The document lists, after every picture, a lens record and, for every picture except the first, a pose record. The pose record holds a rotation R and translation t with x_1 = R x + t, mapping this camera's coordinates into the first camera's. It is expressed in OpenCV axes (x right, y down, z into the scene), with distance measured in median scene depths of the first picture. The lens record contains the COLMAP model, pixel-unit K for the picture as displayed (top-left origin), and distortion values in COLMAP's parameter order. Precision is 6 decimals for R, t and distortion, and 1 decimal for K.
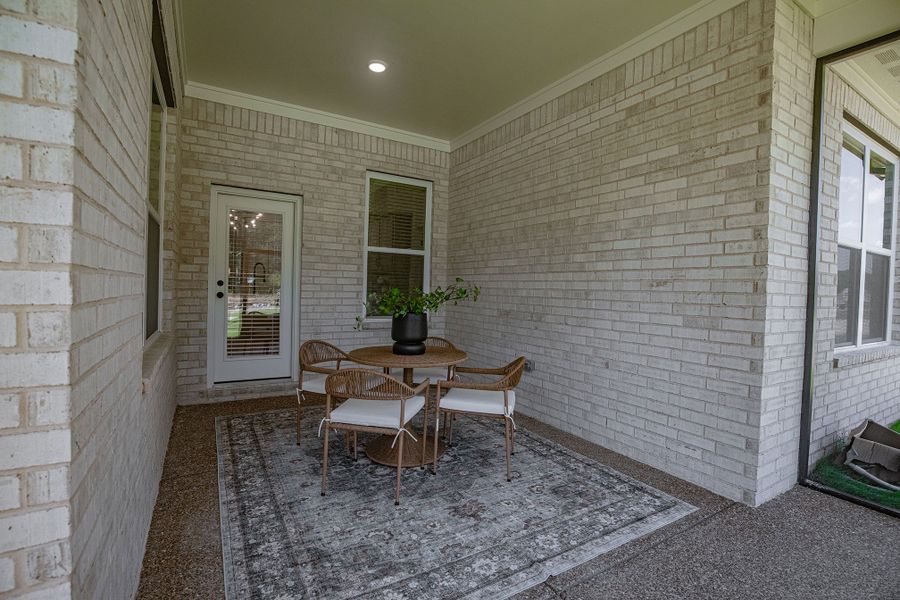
lens RADIAL K [[412.8, 0, 449.5], [0, 412.8, 298.0], [0, 0, 1]] dist [-0.040172, 0.008974]
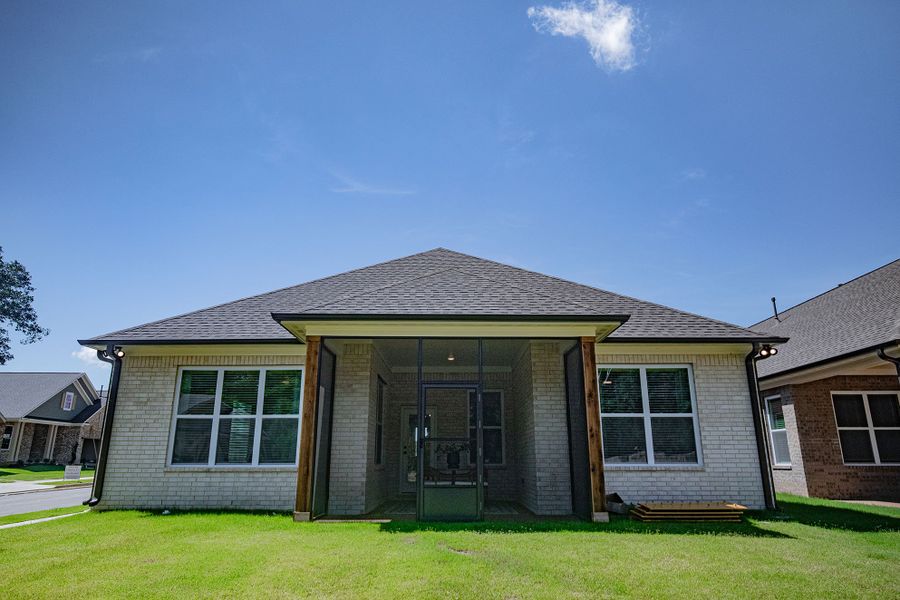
lens RADIAL K [[581.5, 0, 450.0], [0, 581.5, 300.0], [0, 0, 1]] dist [0.009226, -0.000608]
pose [[0.856634, -0.166275, -0.488395, 1.202807], [0.012089, 0.952851, -0.303197, 0.145876], [0.515782, 0.253825, 0.818255, -1.522571]]
